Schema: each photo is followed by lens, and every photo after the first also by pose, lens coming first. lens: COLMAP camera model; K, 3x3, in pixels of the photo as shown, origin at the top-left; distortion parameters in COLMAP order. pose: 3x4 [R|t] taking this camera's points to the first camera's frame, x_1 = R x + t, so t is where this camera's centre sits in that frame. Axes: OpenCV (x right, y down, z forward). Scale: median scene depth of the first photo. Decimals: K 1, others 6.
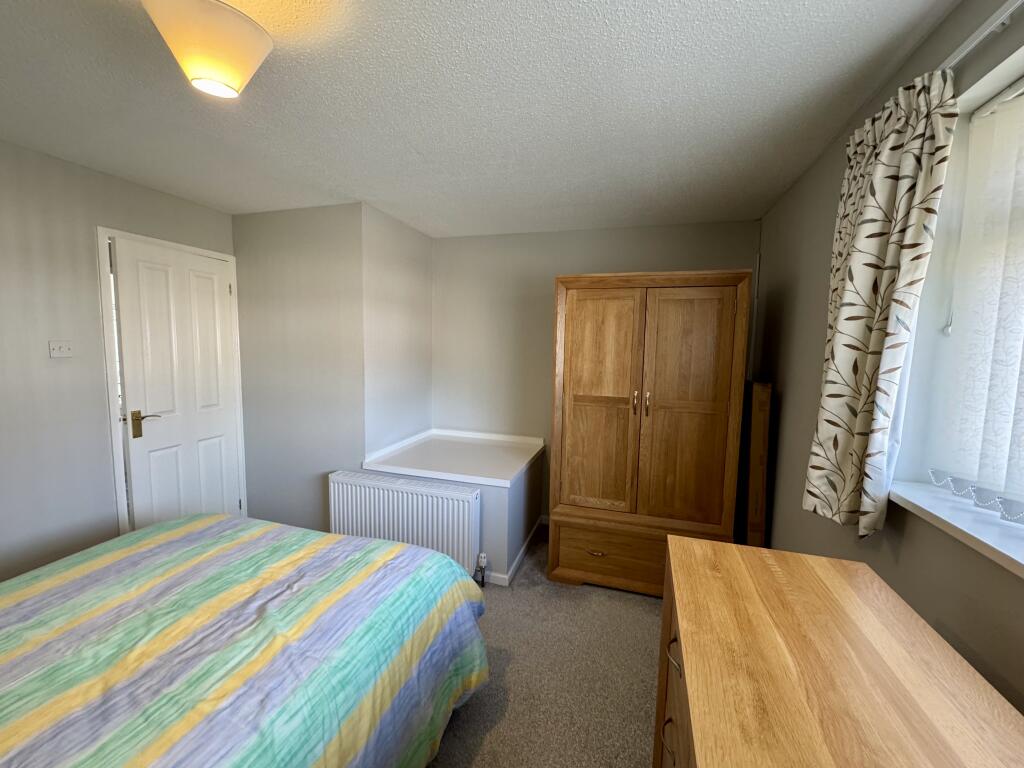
lens RADIAL K [[408.0, 0, 510.4], [0, 408.0, 383.4], [0, 0, 1]] dist [-0.002375, -0.000623]
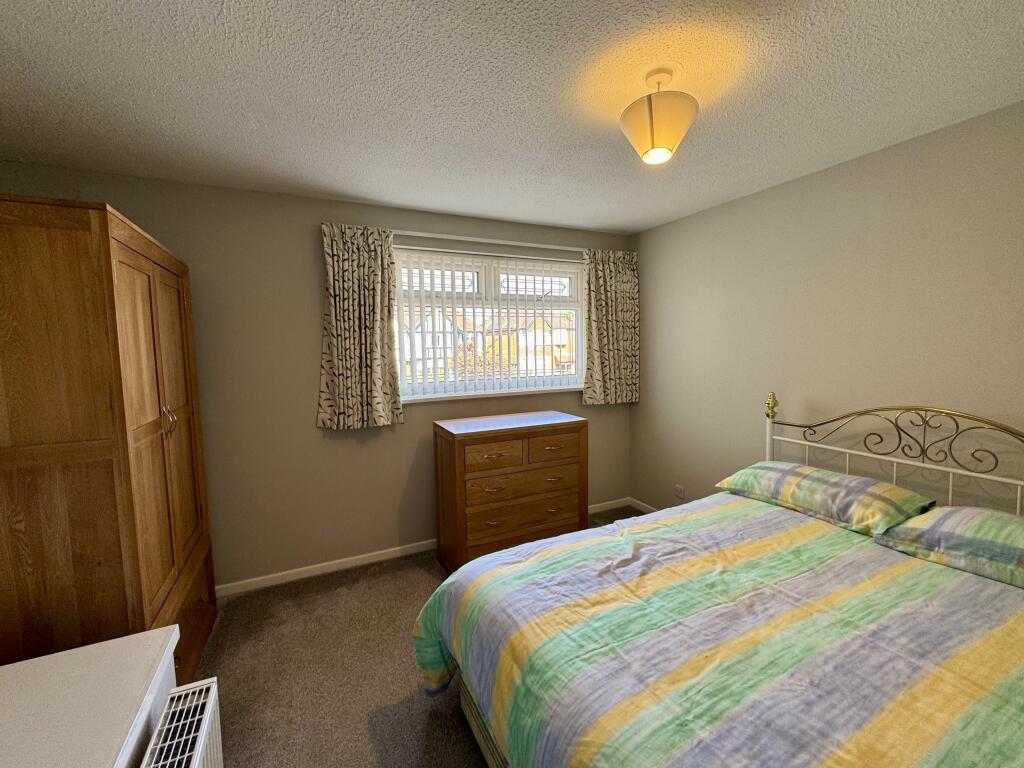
lens RADIAL K [[408.0, 0, 510.4], [0, 408.0, 383.4], [0, 0, 1]] dist [-0.002375, -0.000623]
pose [[-0.670341, -0.081963, 0.737513, -1.044709], [0.073933, 0.981559, 0.176284, -0.170344], [-0.738361, 0.172696, -0.651920, 1.707436]]
